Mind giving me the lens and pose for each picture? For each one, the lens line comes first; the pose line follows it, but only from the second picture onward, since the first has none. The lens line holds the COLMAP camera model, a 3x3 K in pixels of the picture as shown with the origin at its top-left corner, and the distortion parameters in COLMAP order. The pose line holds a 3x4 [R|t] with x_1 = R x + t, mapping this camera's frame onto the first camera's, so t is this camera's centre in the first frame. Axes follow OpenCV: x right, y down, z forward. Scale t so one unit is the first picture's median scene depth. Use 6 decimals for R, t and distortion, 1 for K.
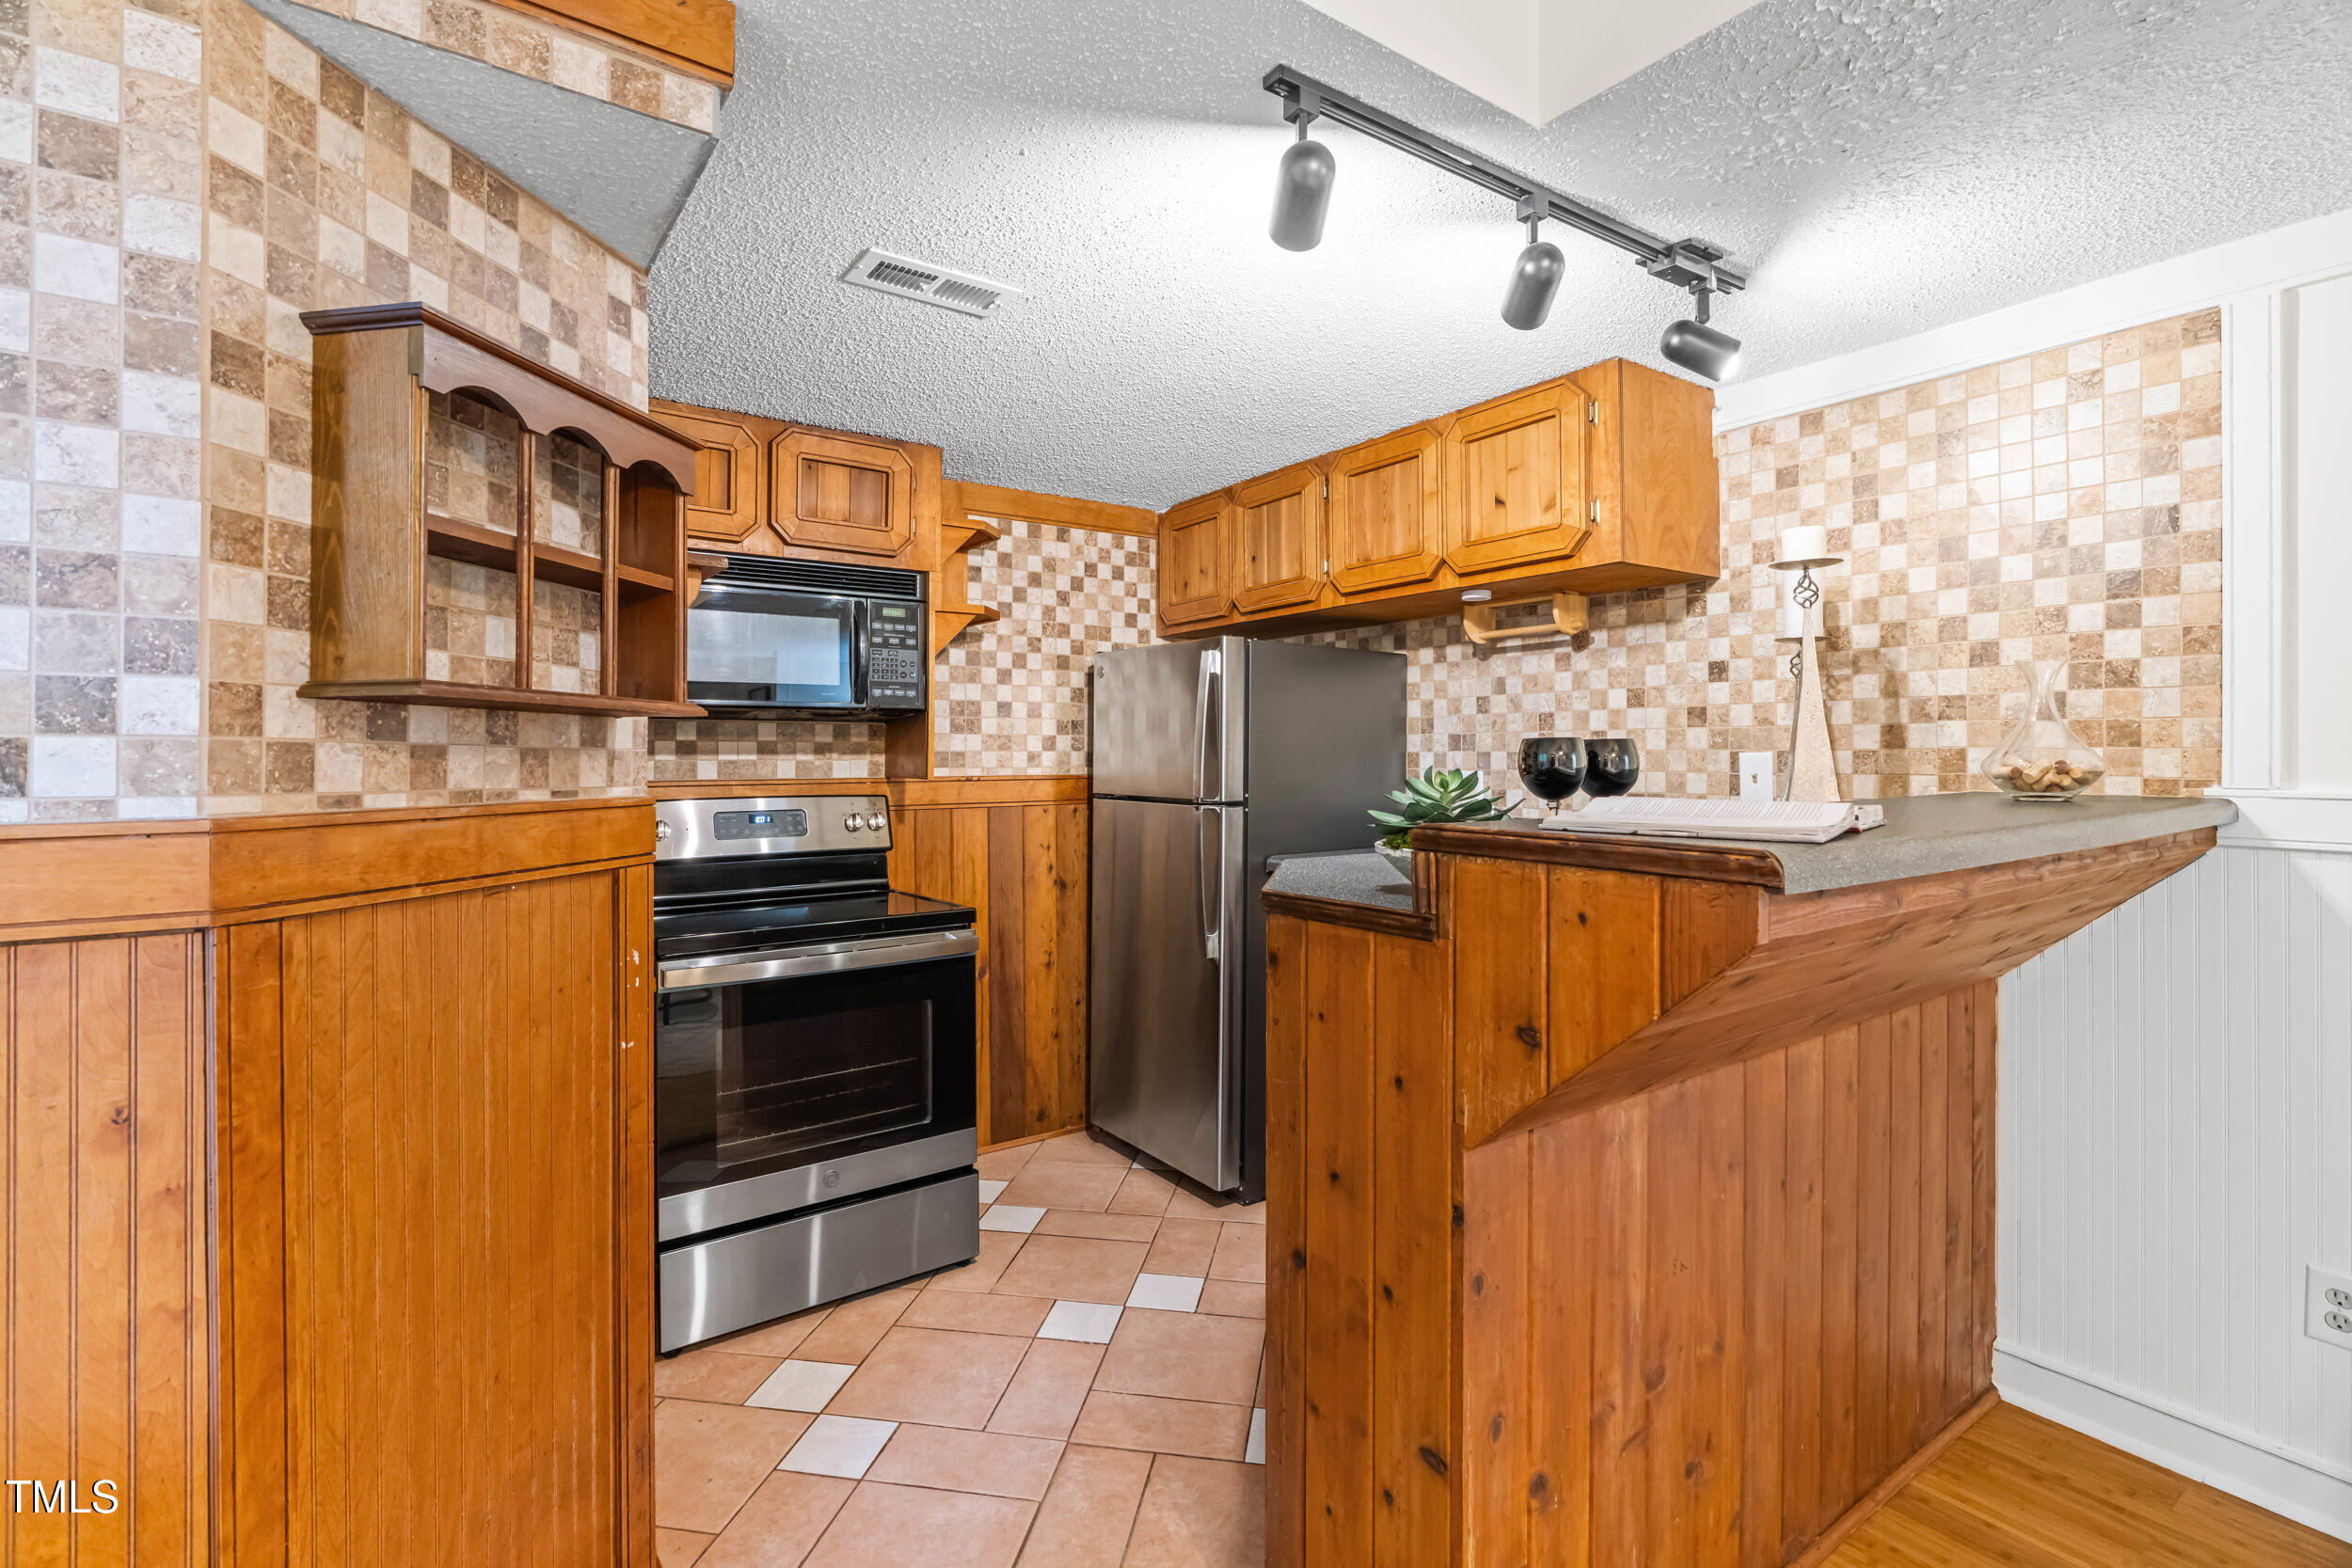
lens RADIAL K [[1067.1, 0, 1187.1], [0, 1067.1, 752.3], [0, 0, 1]] dist [-0.013080, 0.005131]
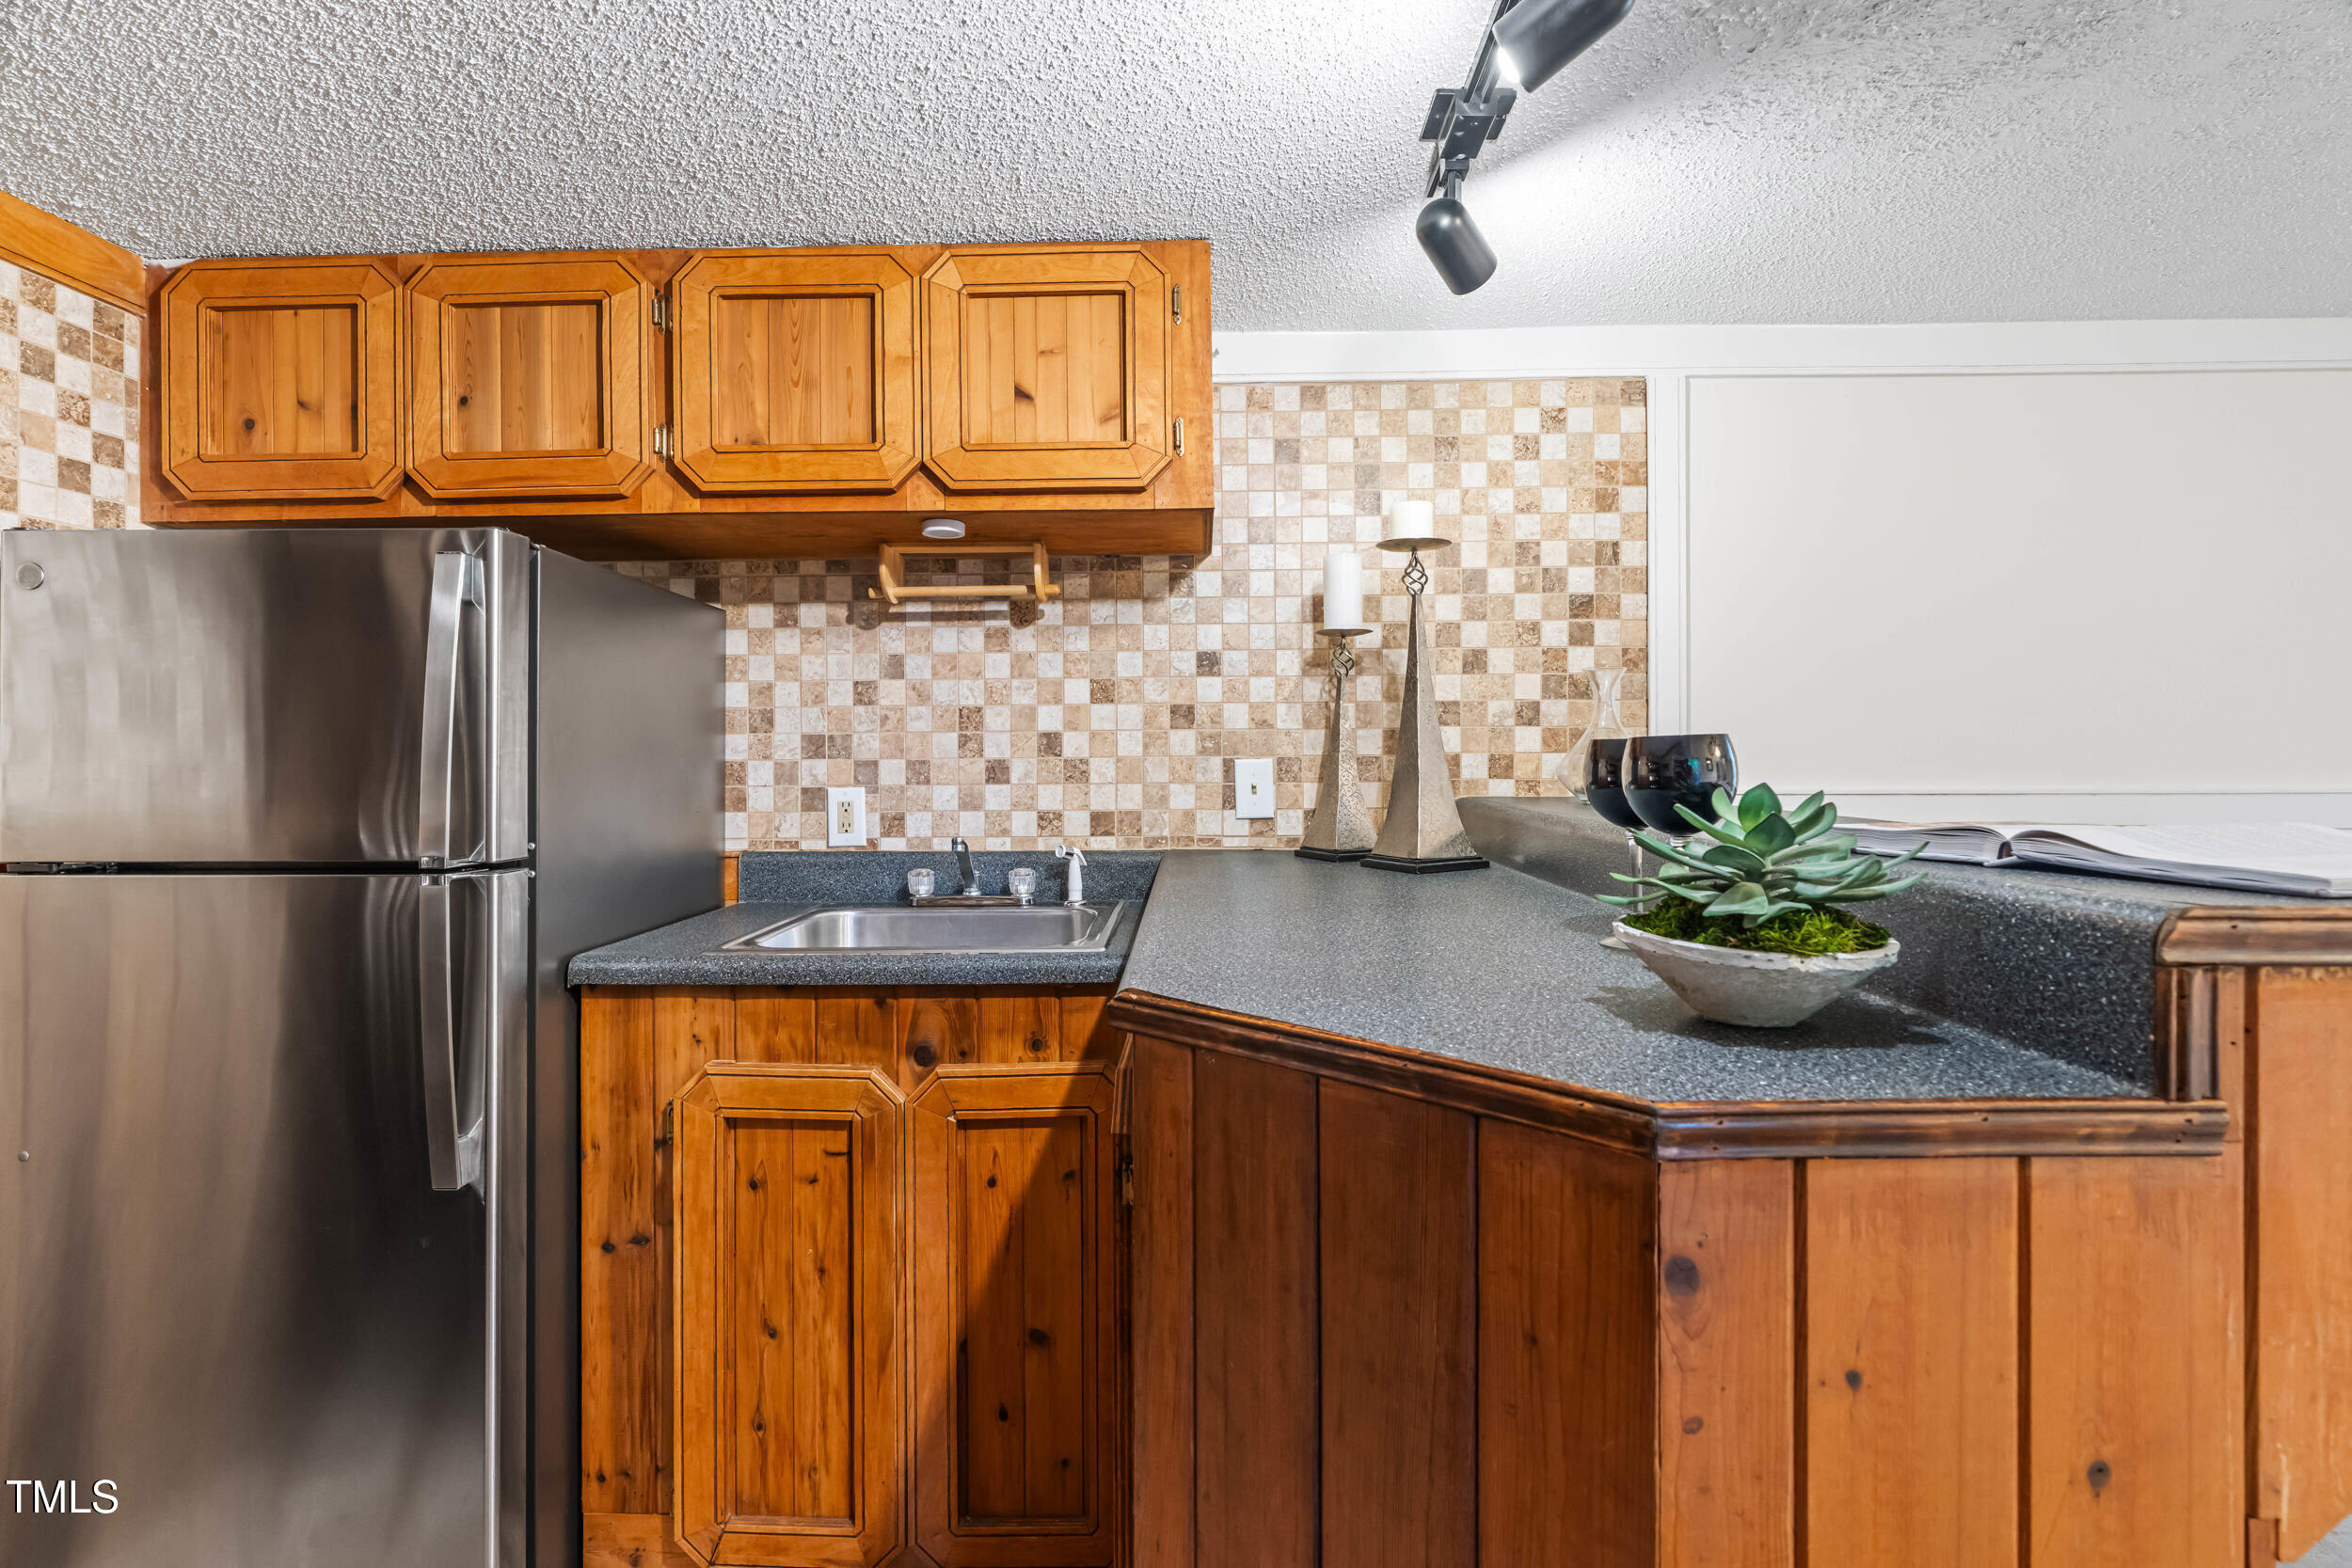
lens RADIAL K [[1067.1, 0, 1181.4], [0, 1067.1, 755.1], [0, 0, 1]] dist [-0.013080, 0.005131]
pose [[0.593999, 0.000160, 0.804466, -0.215801], [0.004169, 0.999986, -0.003278, -0.000505], [-0.804455, 0.005301, 0.593990, 0.557277]]
